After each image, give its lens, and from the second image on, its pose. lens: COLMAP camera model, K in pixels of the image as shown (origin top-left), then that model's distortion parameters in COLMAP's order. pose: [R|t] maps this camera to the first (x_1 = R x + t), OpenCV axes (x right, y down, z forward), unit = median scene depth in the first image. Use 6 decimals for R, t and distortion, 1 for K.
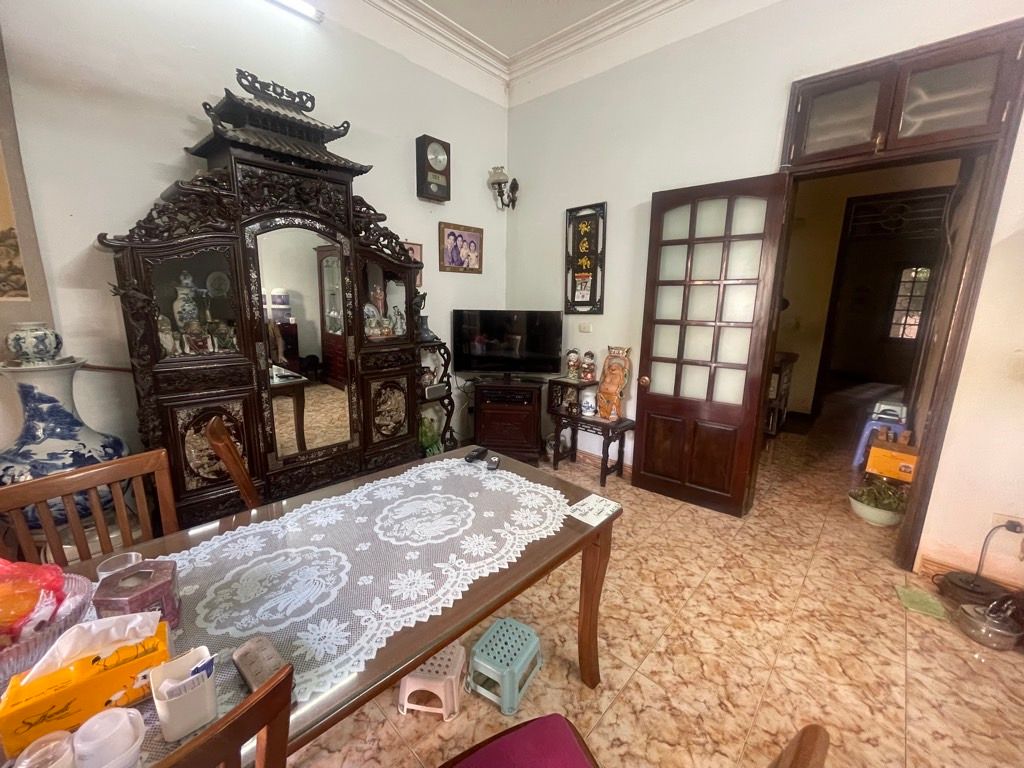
lens RADIAL K [[412.7, 0, 508.2], [0, 412.7, 384.6], [0, 0, 1]] dist [-0.002362, 0.000055]
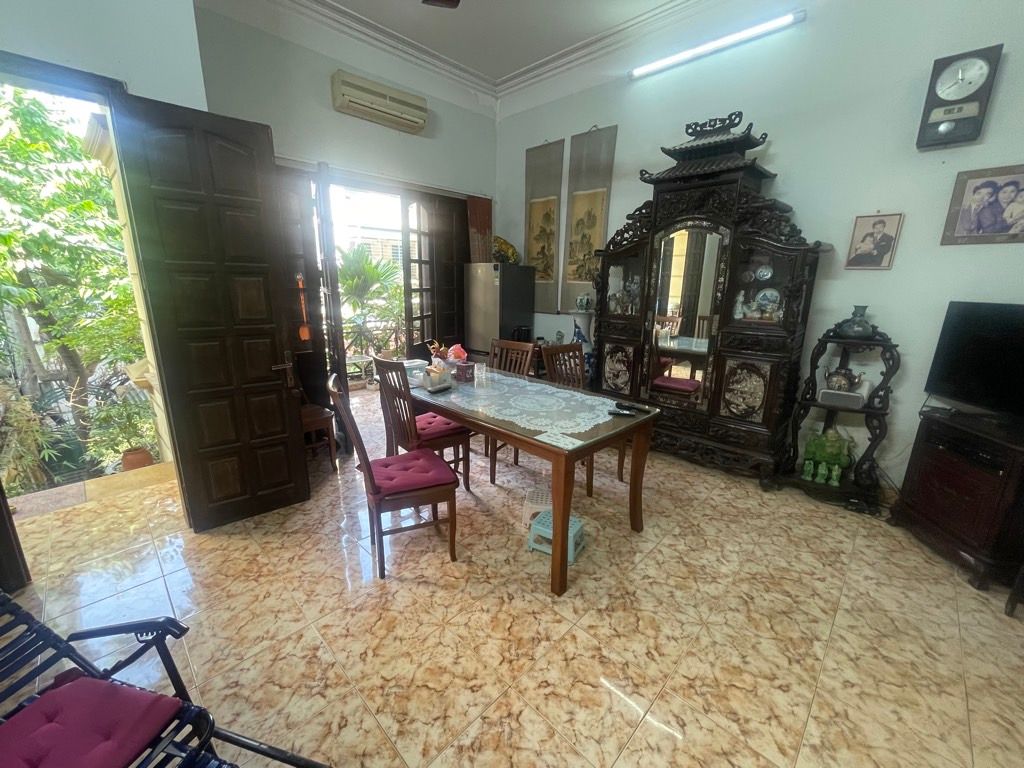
lens RADIAL K [[412.7, 0, 508.8], [0, 412.7, 382.5], [0, 0, 1]] dist [-0.002362, 0.000055]
pose [[-0.020100, 0.224950, -0.974163, 0.826329], [-0.221292, 0.949192, 0.223750, -0.069243], [0.975000, 0.220072, 0.030701, 0.450856]]
